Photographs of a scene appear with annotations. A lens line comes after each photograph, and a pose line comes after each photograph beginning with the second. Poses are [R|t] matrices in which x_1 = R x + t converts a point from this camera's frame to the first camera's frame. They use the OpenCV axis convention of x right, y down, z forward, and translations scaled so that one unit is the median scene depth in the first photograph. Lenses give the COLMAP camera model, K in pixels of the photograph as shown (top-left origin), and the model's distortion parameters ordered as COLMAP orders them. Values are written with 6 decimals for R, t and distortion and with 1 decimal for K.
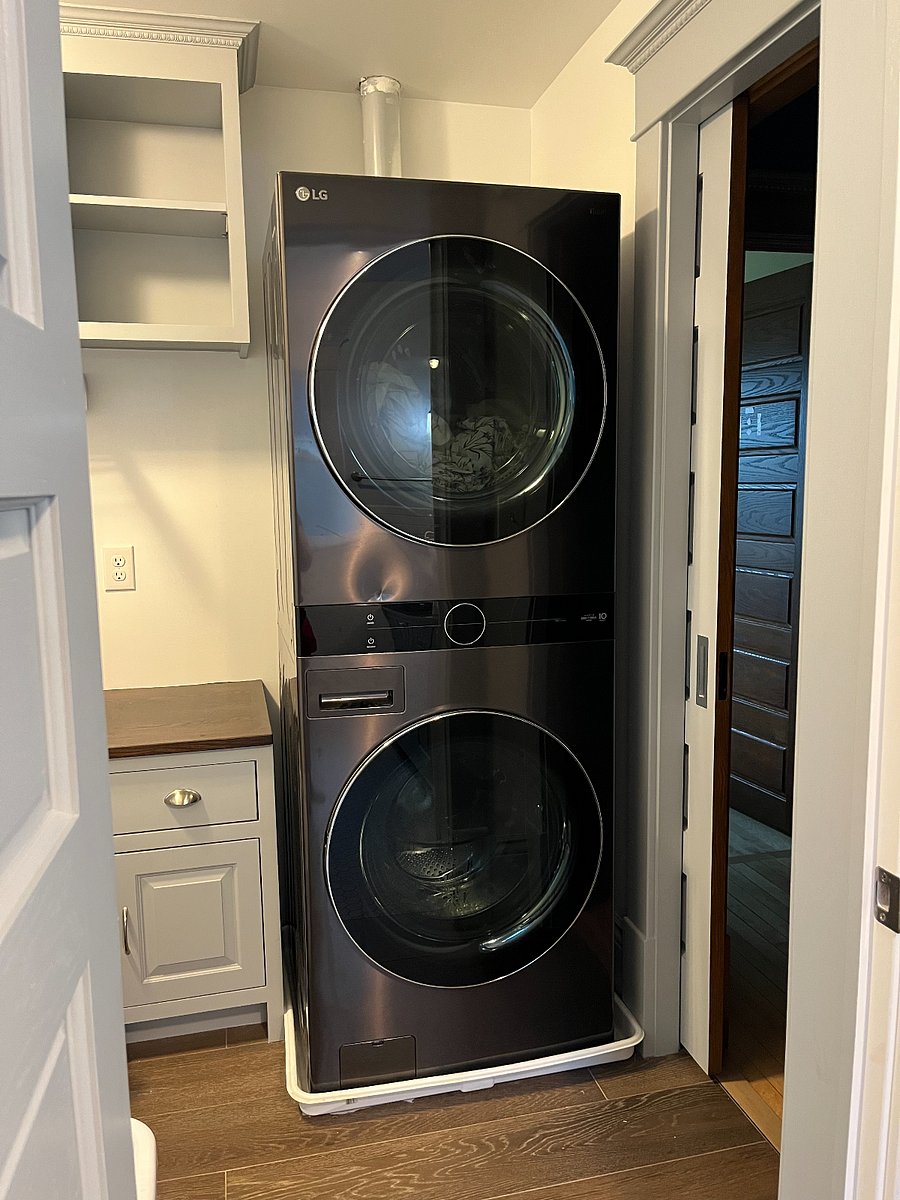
lens RADIAL K [[906.9, 0, 445.7], [0, 906.9, 599.8], [0, 0, 1]] dist [0.050695, -0.080019]
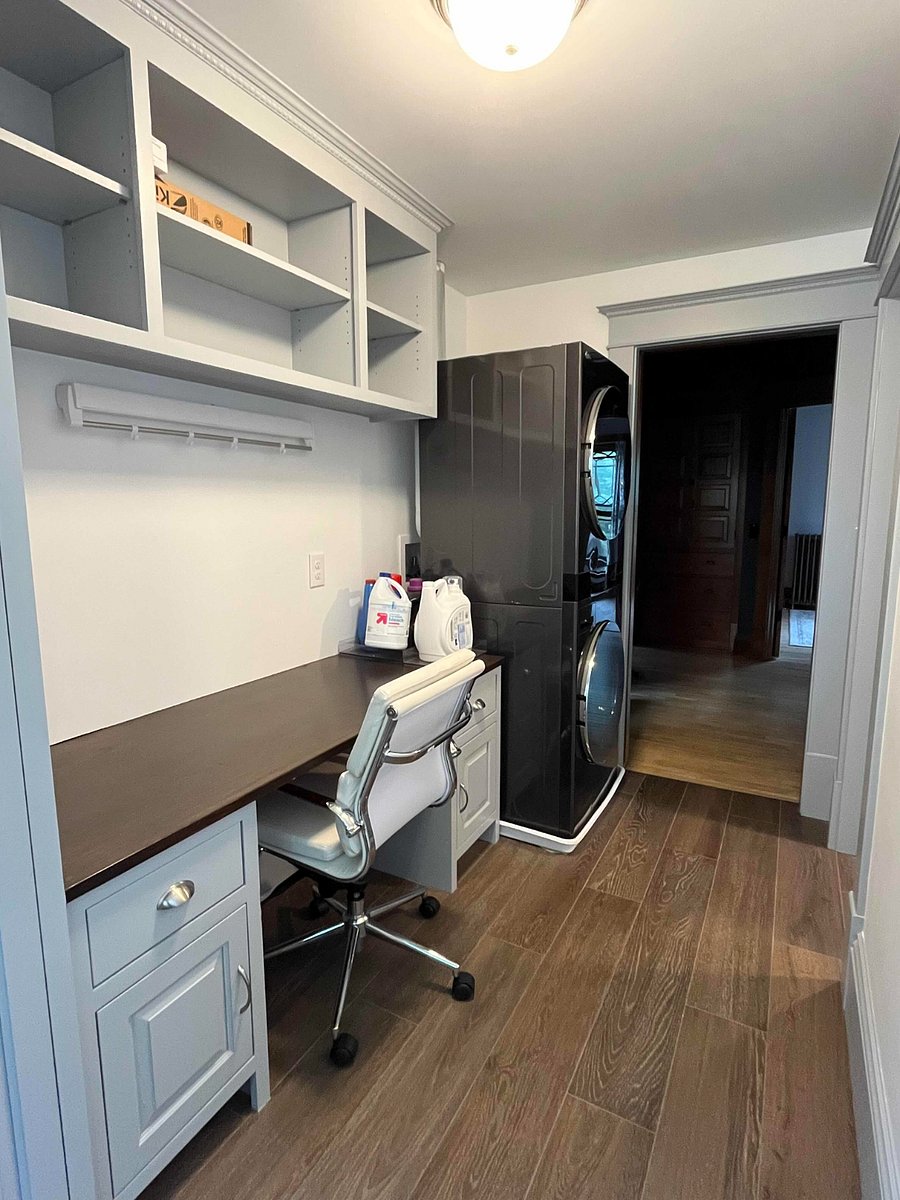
lens RADIAL K [[627.3, 0, 455.6], [0, 627.3, 598.4], [0, 0, 1]] dist [-0.009888, 0.002183]
pose [[0.668493, -0.103220, 0.736521, -1.229943], [0.089170, 0.994302, 0.058412, -0.041886], [-0.738353, 0.026628, 0.673888, 0.319496]]
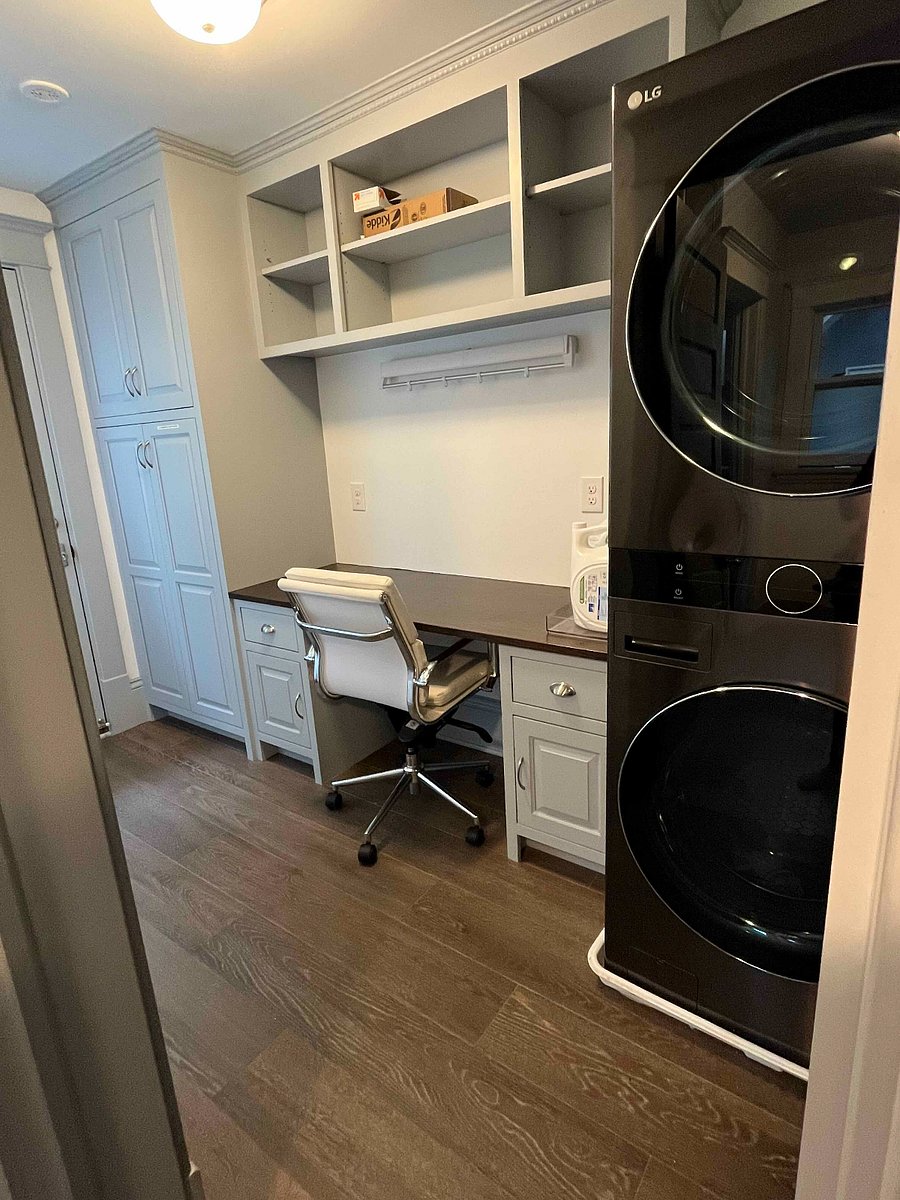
lens RADIAL K [[627.3, 0, 447.7], [0, 627.3, 594.3], [0, 0, 1]] dist [-0.009888, 0.002183]
pose [[0.651867, 0.162190, -0.740786, 0.243022], [-0.050551, 0.983982, 0.170953, -0.051526], [0.756647, -0.073991, 0.649624, 0.384791]]
